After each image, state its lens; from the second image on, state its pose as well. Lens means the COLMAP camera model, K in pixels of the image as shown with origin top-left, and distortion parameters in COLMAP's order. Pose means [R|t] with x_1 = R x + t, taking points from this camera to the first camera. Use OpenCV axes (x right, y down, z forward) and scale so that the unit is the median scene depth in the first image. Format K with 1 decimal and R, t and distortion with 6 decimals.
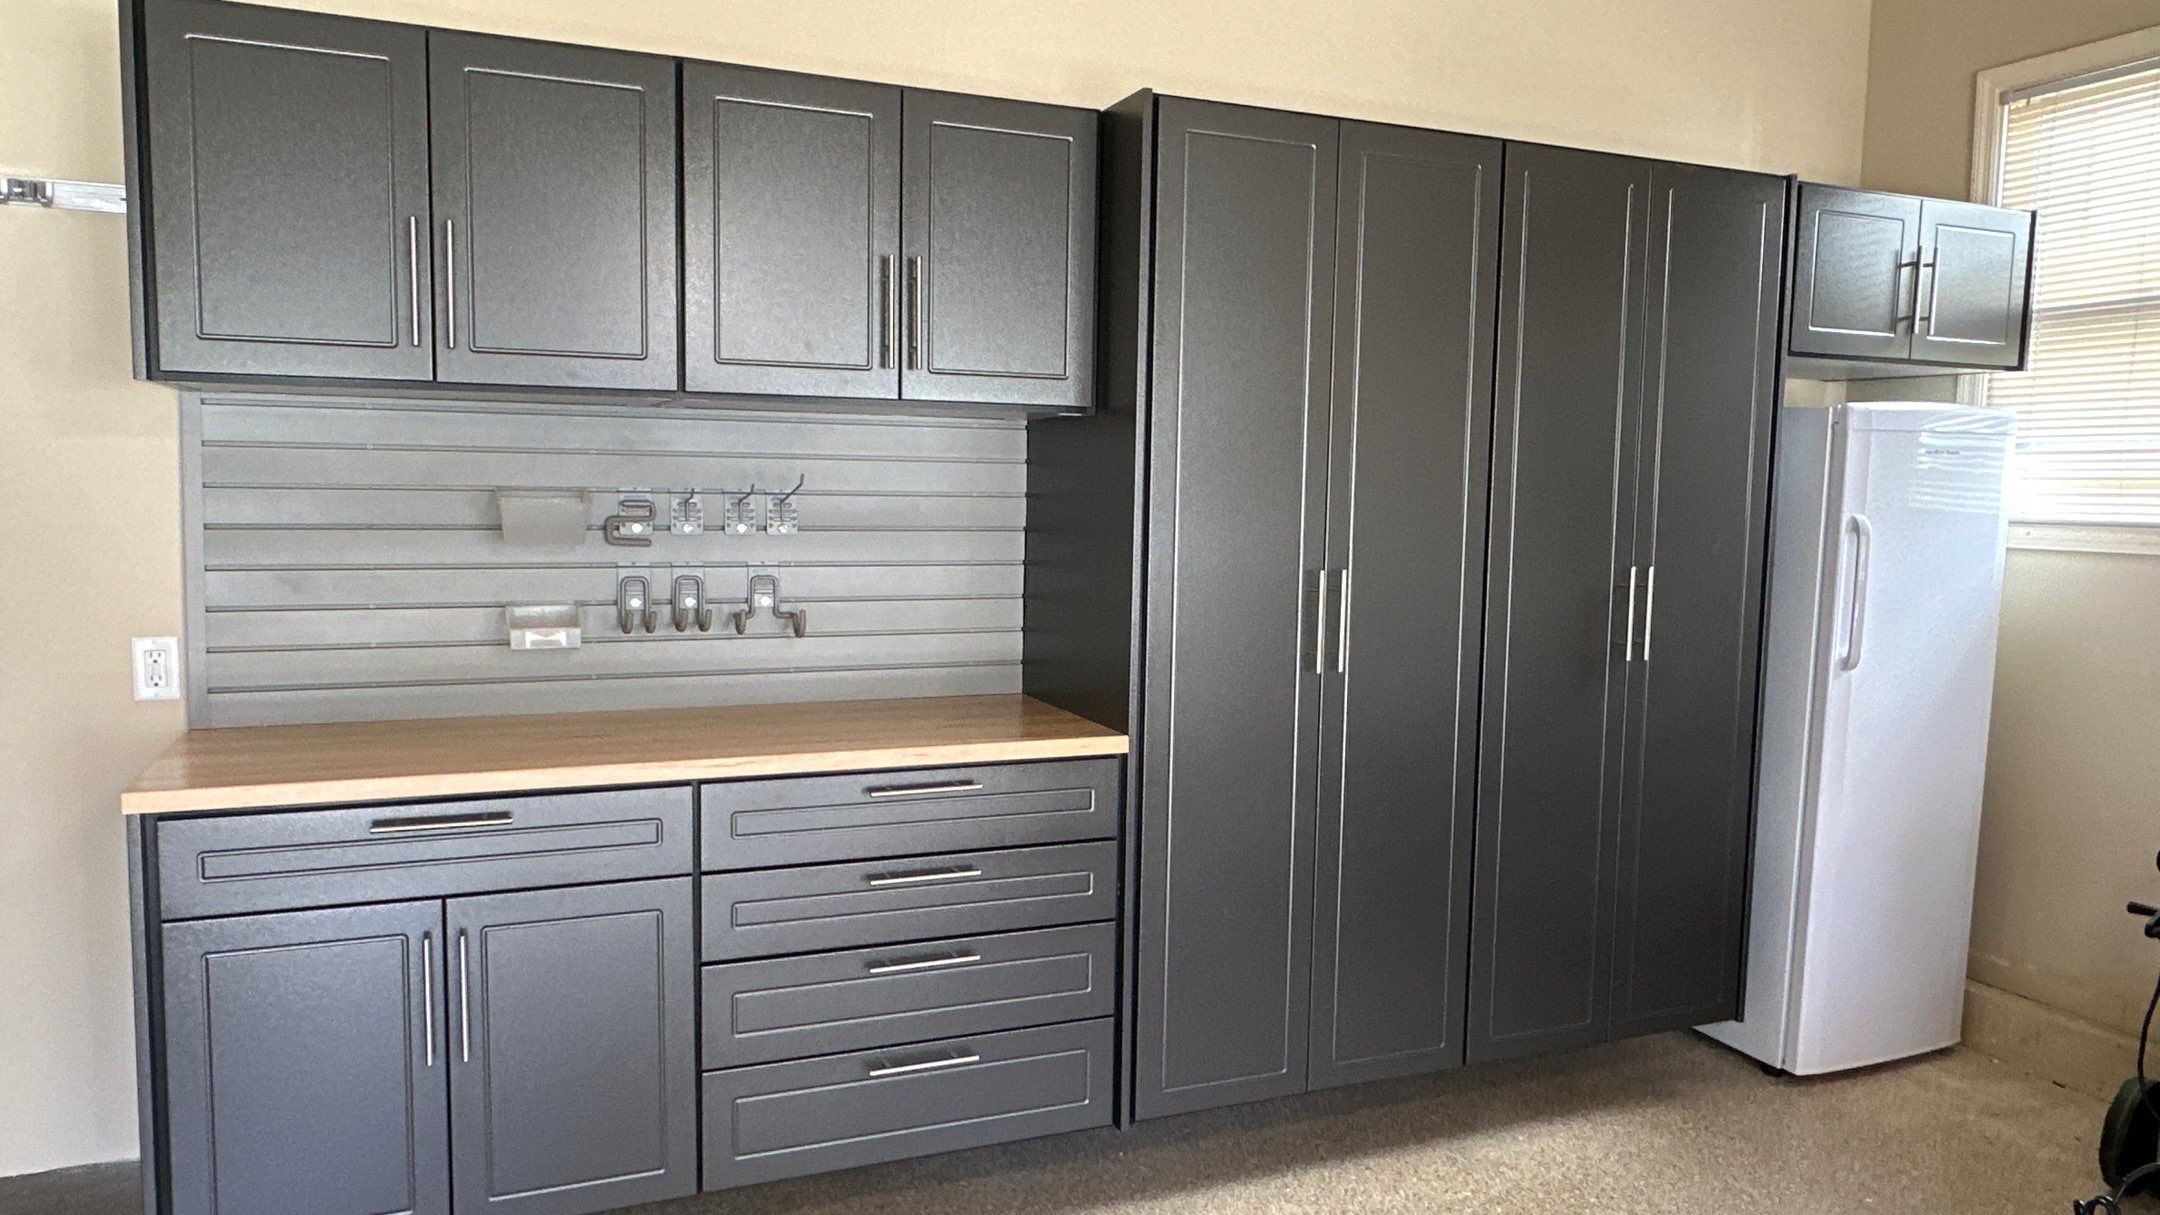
lens RADIAL K [[1460.6, 0, 1090.3], [0, 1460.6, 612.0], [0, 0, 1]] dist [-0.000821, -0.001228]
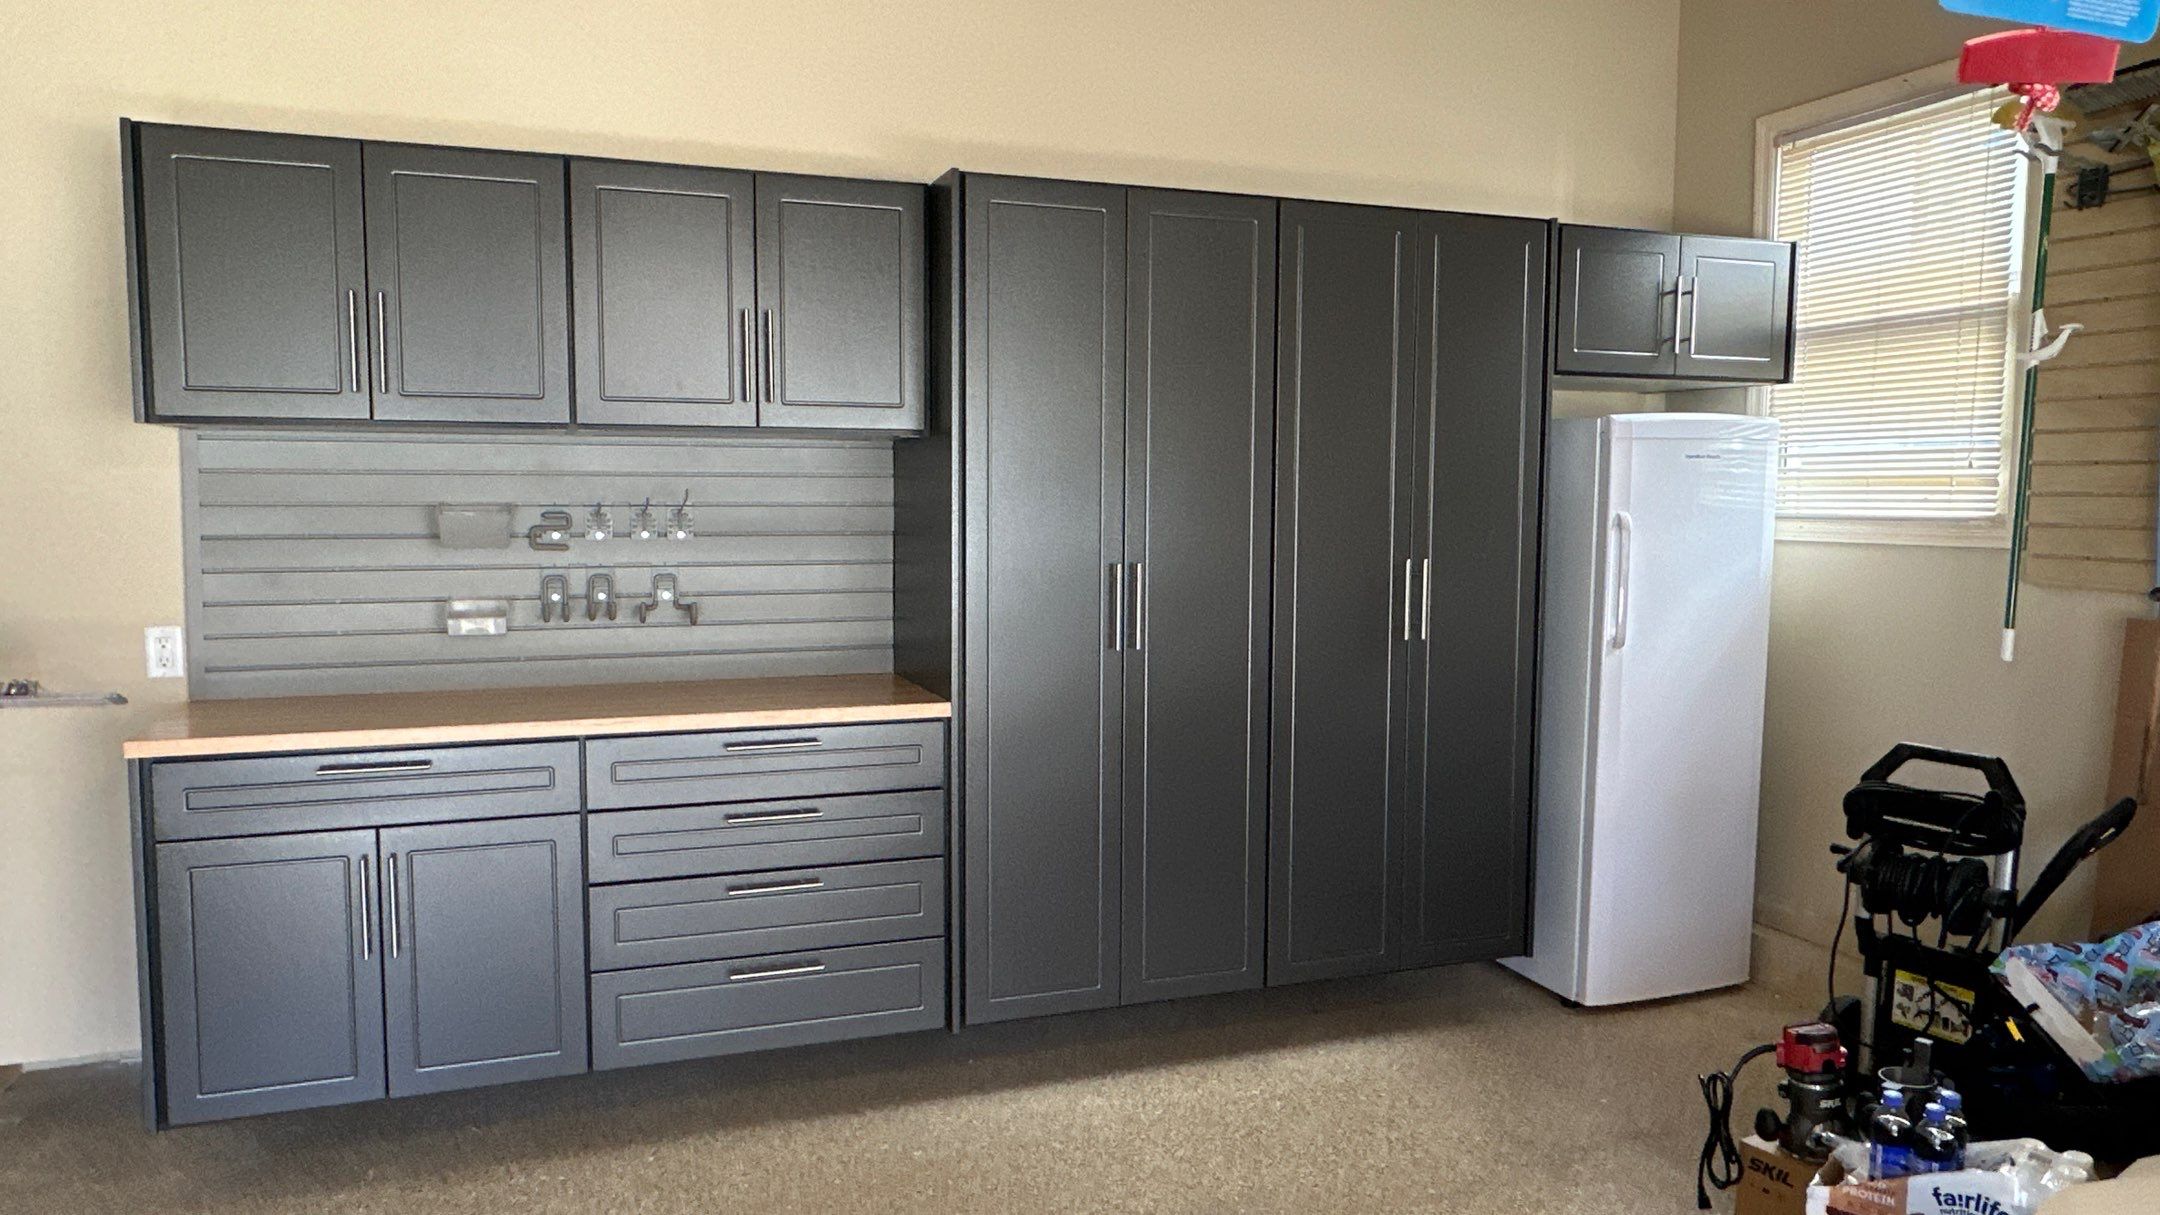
lens RADIAL K [[1460.6, 0, 1090.3], [0, 1460.6, 612.0], [0, 0, 1]] dist [-0.000821, -0.001228]
pose [[0.999030, -0.009785, -0.042945, 0.182133], [0.009451, 0.999924, -0.007962, 0.019577], [0.043020, 0.007548, 0.999046, -0.188338]]
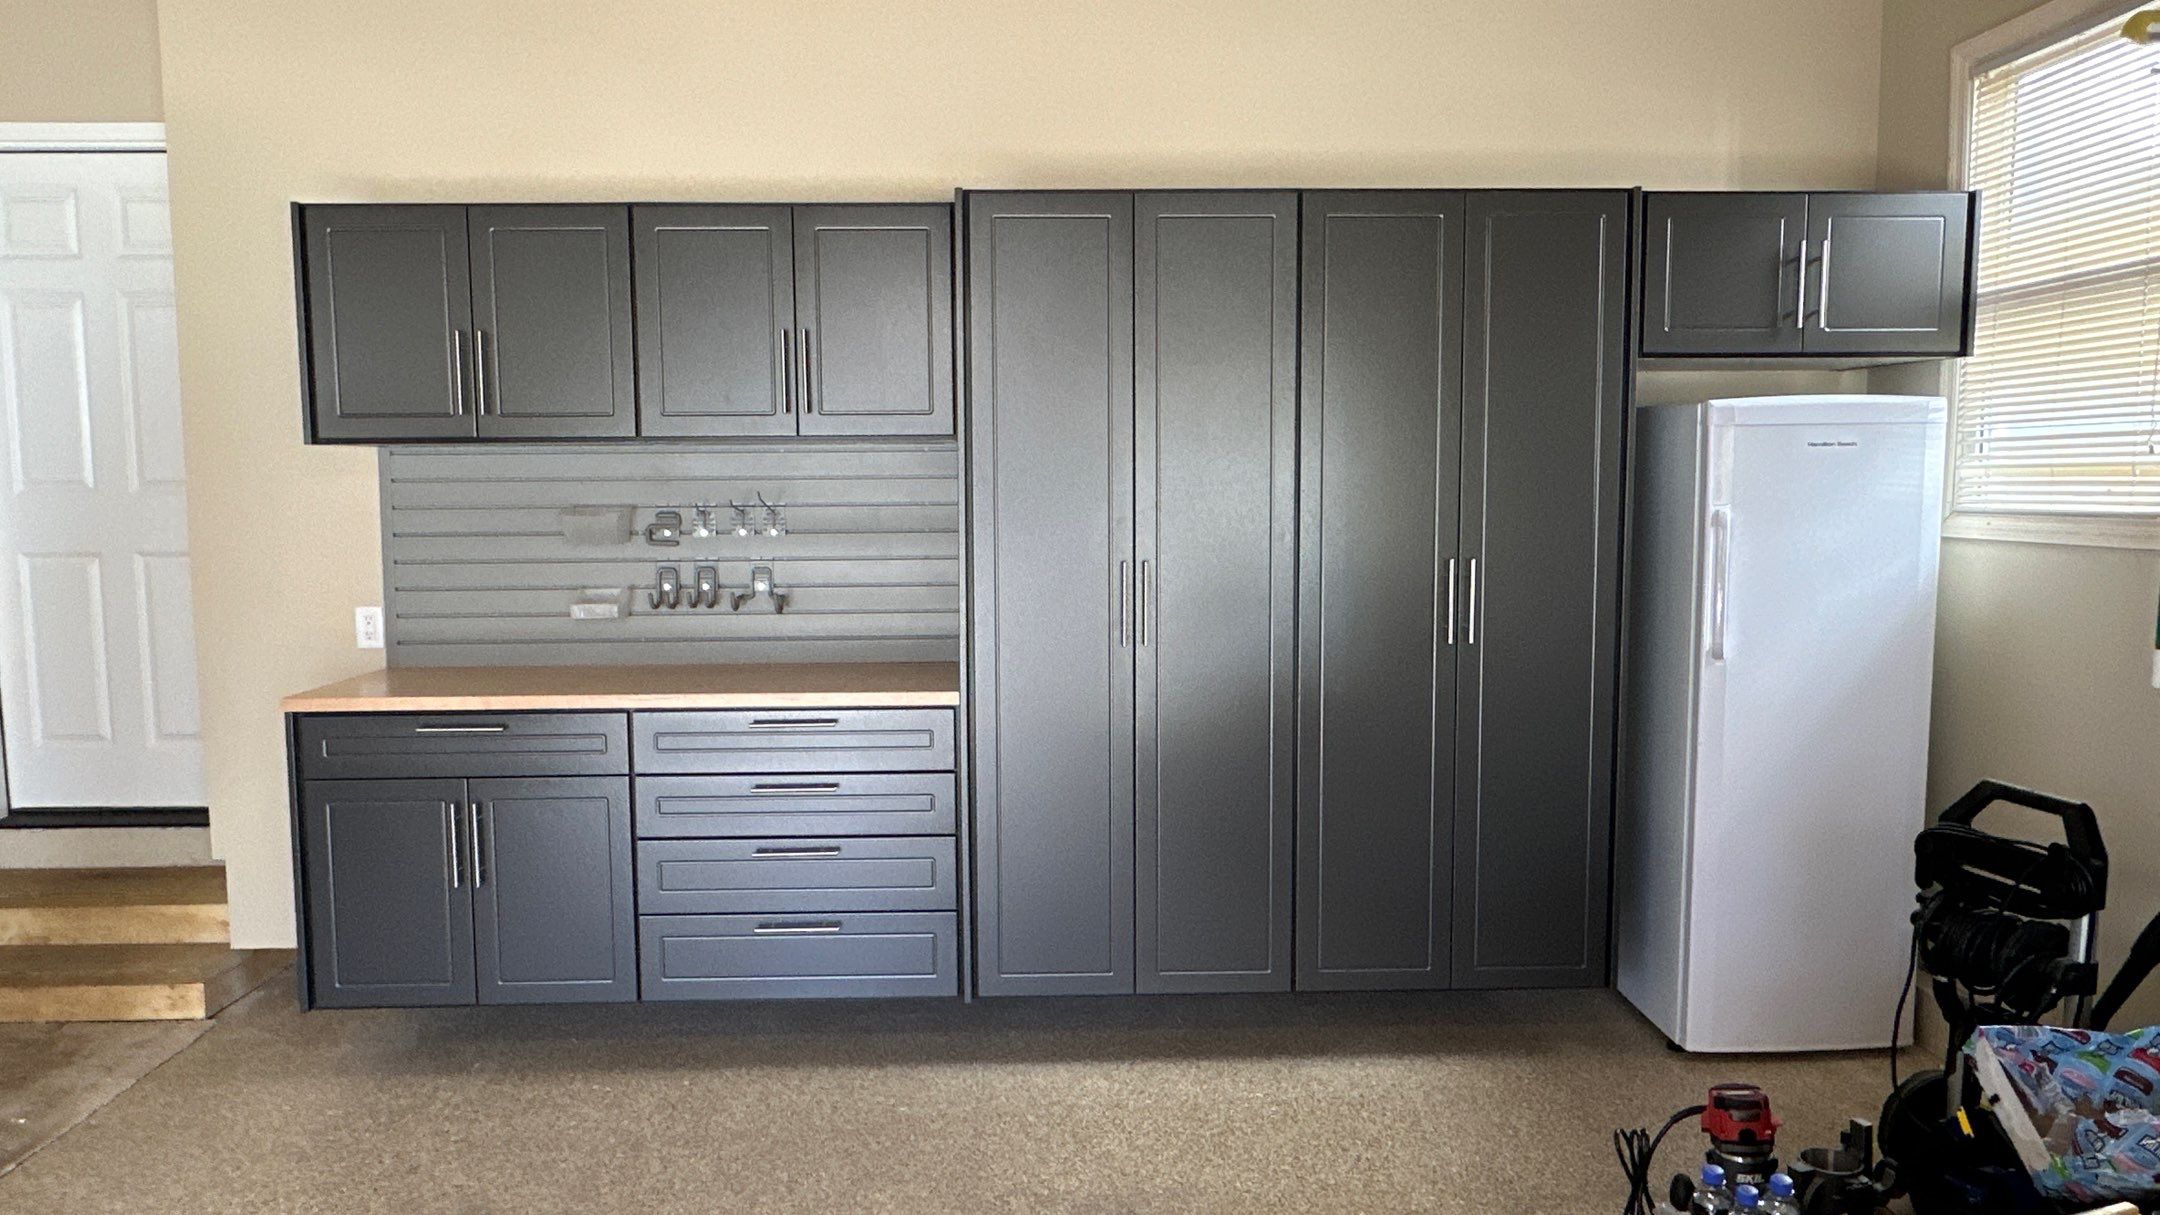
lens RADIAL K [[1460.6, 0, 1090.3], [0, 1460.6, 612.0], [0, 0, 1]] dist [-0.000821, -0.001228]
pose [[0.932051, 0.009856, -0.362193, 0.561031], [-0.009815, 0.999950, 0.001953, 0.010687], [0.362194, 0.001735, 0.932101, -0.143123]]
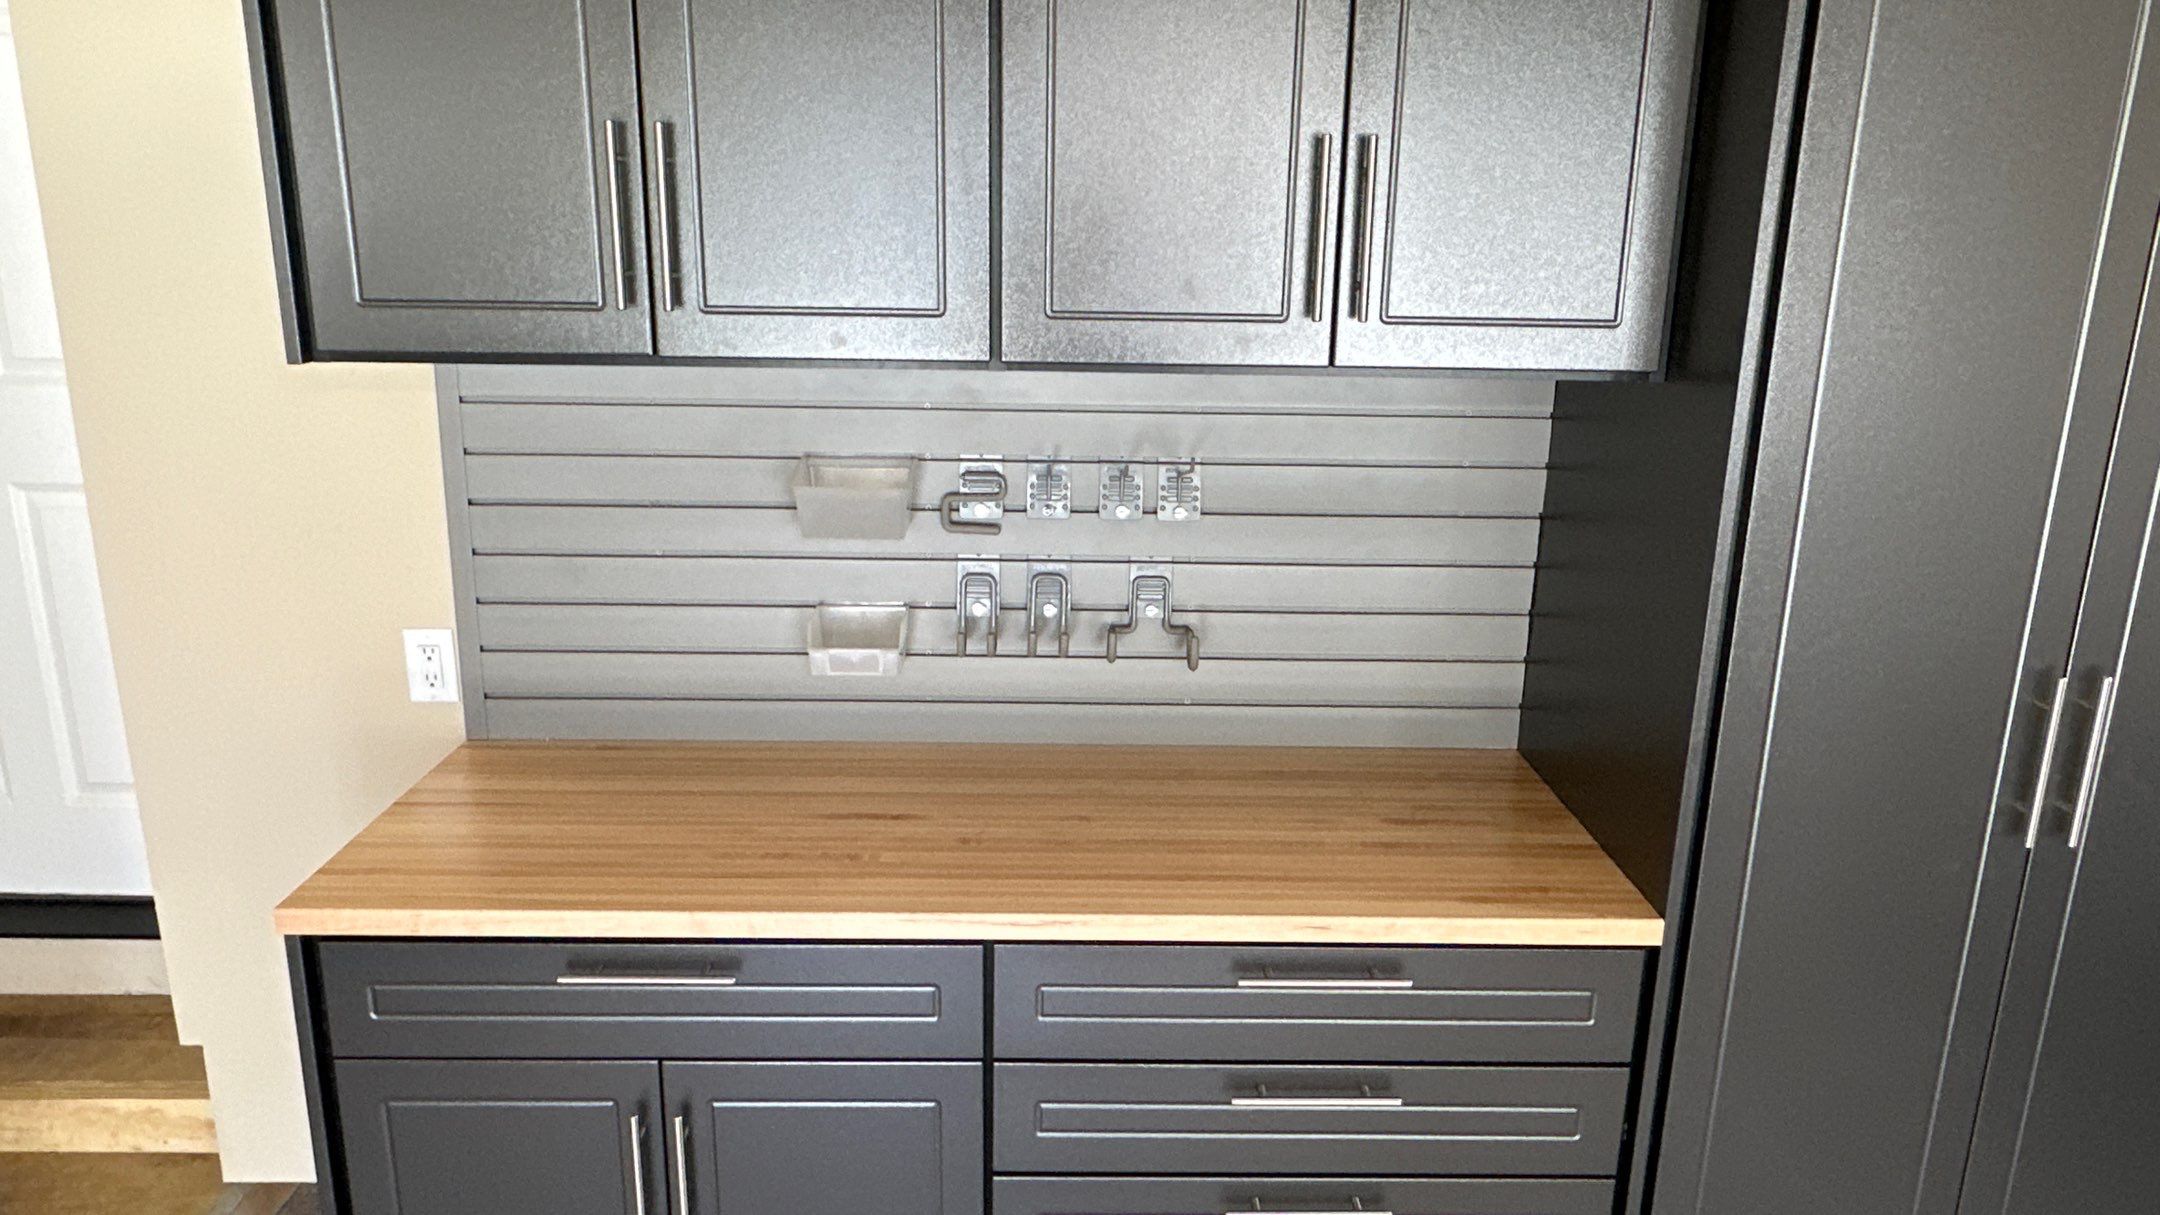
lens RADIAL K [[1460.6, 0, 1090.3], [0, 1460.6, 612.0], [0, 0, 1]] dist [-0.000821, -0.001228]
pose [[0.928117, 0.096228, -0.359638, 0.009478], [-0.035487, 0.984486, 0.171838, -0.134355], [0.370594, -0.146724, 0.917132, 0.336397]]
